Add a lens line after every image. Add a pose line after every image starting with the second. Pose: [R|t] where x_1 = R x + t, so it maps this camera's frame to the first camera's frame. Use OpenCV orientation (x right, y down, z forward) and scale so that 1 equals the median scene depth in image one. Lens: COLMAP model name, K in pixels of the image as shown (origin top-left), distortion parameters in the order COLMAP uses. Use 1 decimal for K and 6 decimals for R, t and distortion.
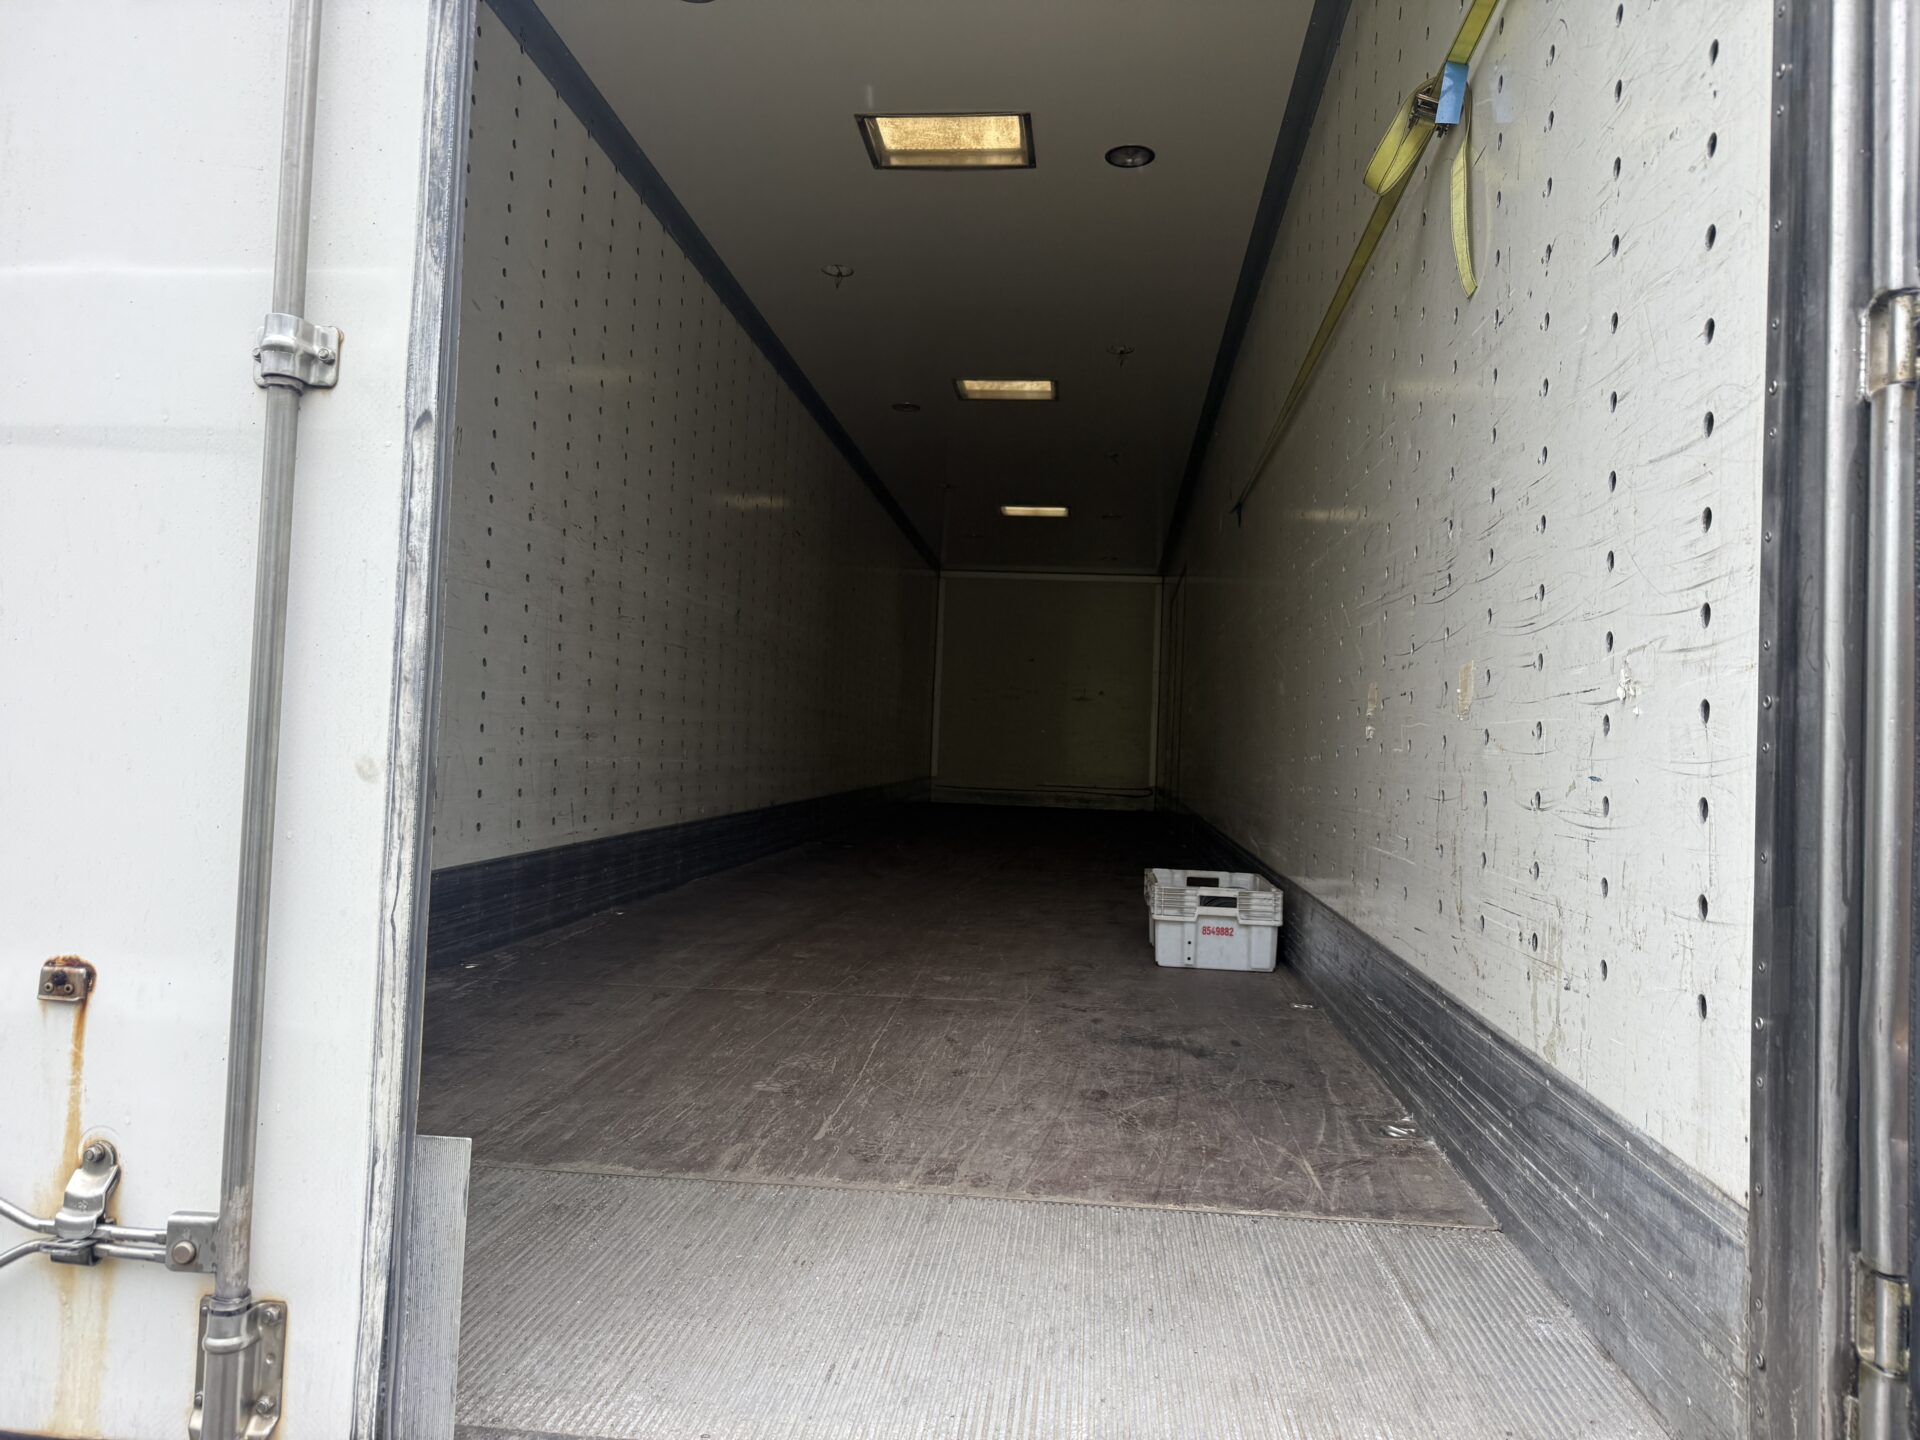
lens RADIAL K [[1324.3, 0, 957.5], [0, 1324.3, 711.9], [0, 0, 1]] dist [0.074754, -0.039047]
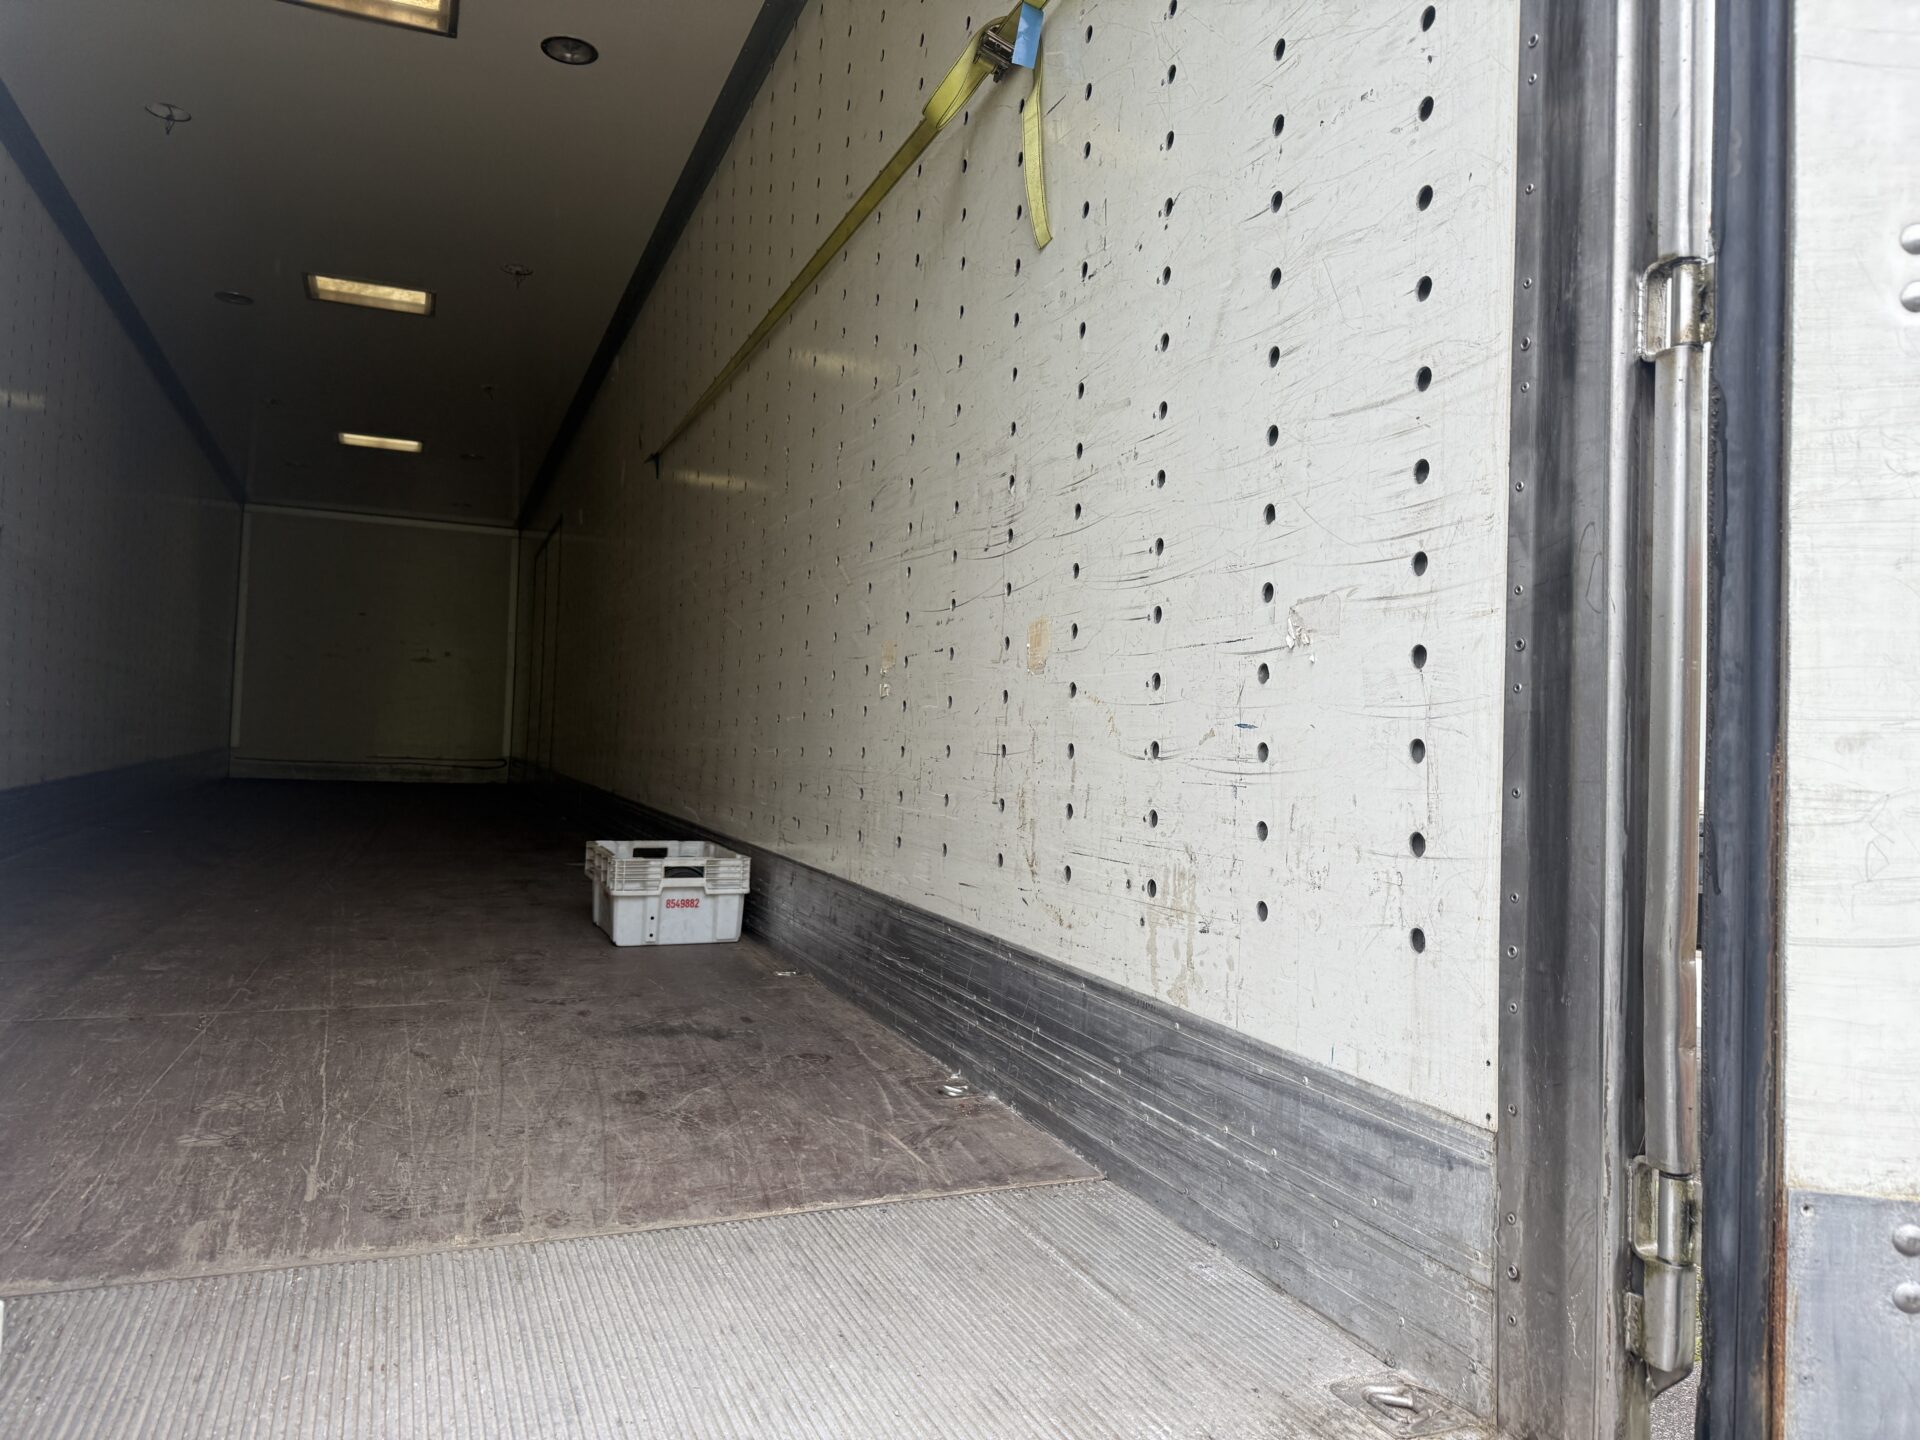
lens RADIAL K [[1342.2, 0, 939.3], [0, 1342.2, 704.6], [0, 0, 1]] dist [0.167015, -0.231656]
pose [[0.891452, 0.011473, 0.452970, -0.107620], [-0.019321, 0.999733, 0.012703, 0.013159], [-0.452704, -0.020076, 0.891435, 0.097840]]
